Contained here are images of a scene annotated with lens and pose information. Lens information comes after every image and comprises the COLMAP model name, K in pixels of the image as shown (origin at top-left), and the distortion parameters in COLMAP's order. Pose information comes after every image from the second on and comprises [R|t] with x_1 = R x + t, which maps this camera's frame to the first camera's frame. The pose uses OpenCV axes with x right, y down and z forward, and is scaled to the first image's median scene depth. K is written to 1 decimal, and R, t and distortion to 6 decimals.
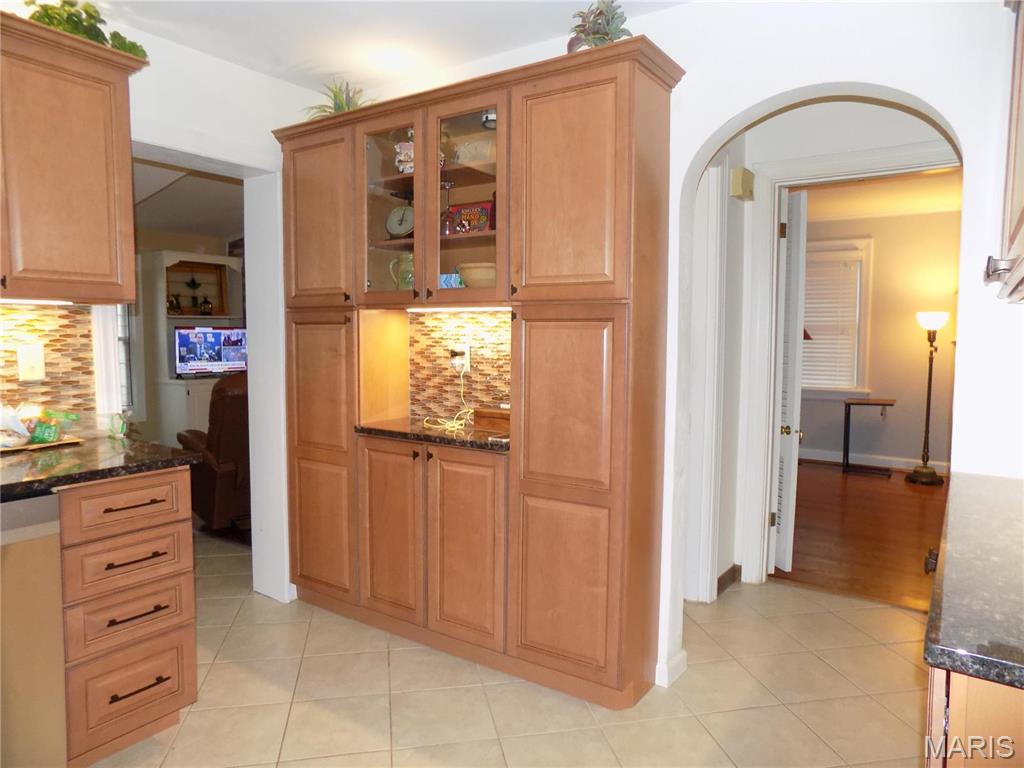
lens RADIAL K [[680.0, 0, 512.0], [0, 680.0, 384.0], [0, 0, 1]] dist [-0.055946, 0.046330]
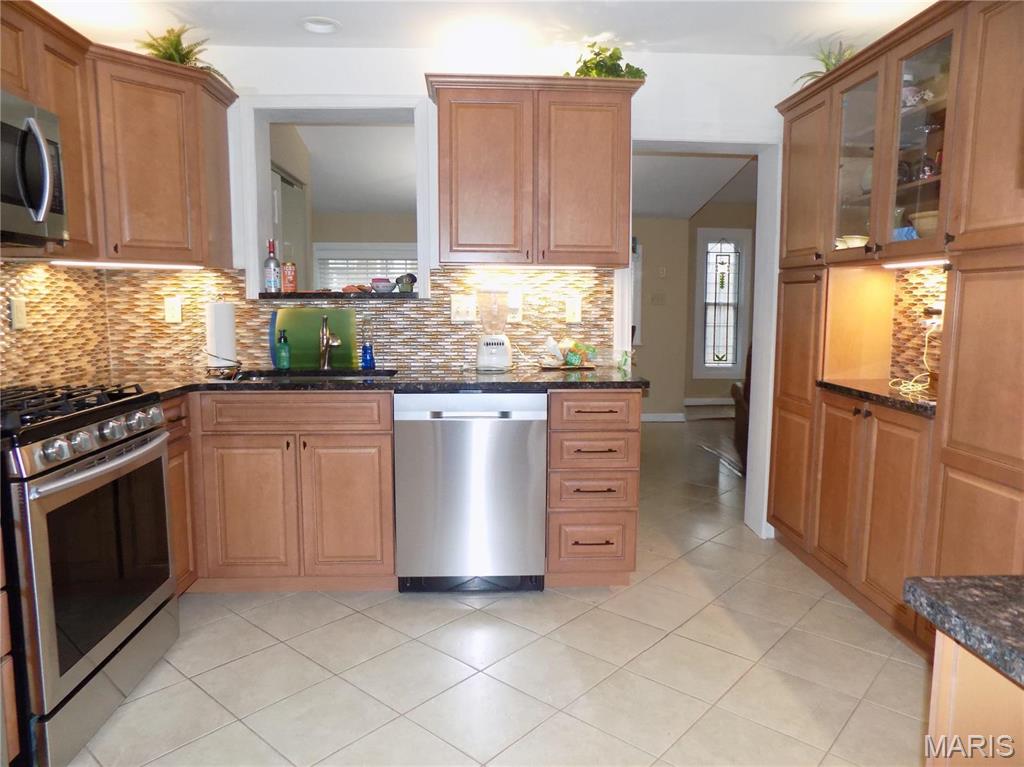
lens RADIAL K [[706.3, 0, 519.9], [0, 706.3, 386.2], [0, 0, 1]] dist [-0.065500, 0.048857]
pose [[0.612200, 0.094145, -0.785078, 0.378009], [-0.063744, 0.995531, 0.069674, 0.029010], [0.788129, 0.007390, 0.615466, -0.021937]]
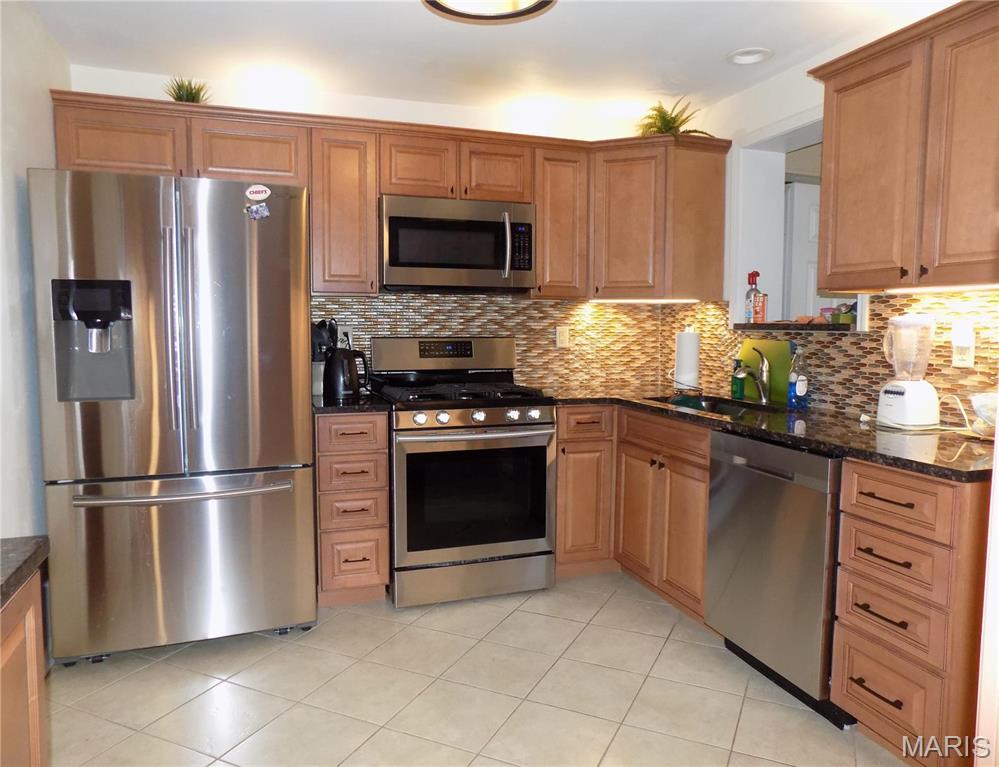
lens RADIAL K [[688.9, 0, 499.5], [0, 688.9, 383.5], [0, 0, 1]] dist [-0.064042, 0.003407]
pose [[-0.592084, 0.059856, -0.803651, 0.391321], [-0.075659, 0.988704, 0.129380, -0.046409], [0.802317, 0.137407, -0.580867, 0.846242]]
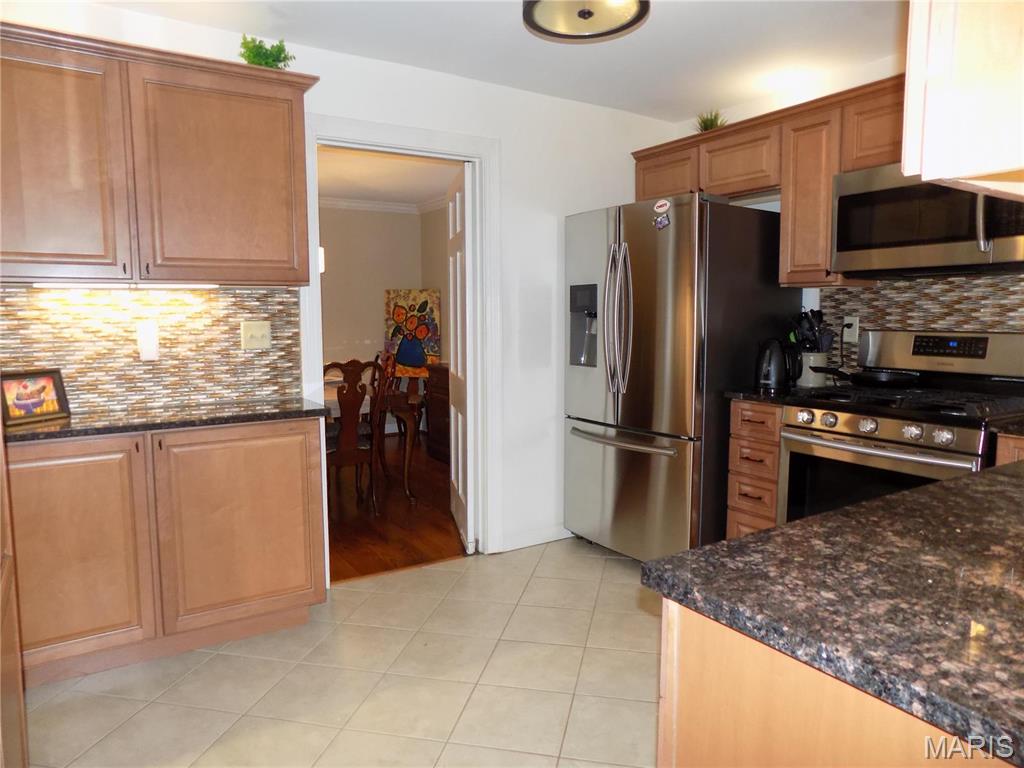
lens RADIAL K [[680.0, 0, 512.0], [0, 680.0, 384.0], [0, 0, 1]] dist [-0.055946, 0.046330]
pose [[-0.918612, -0.040995, 0.393028, -0.503402], [0.032513, 0.983391, 0.178564, -0.084673], [-0.393821, 0.176810, -0.902022, 1.221801]]
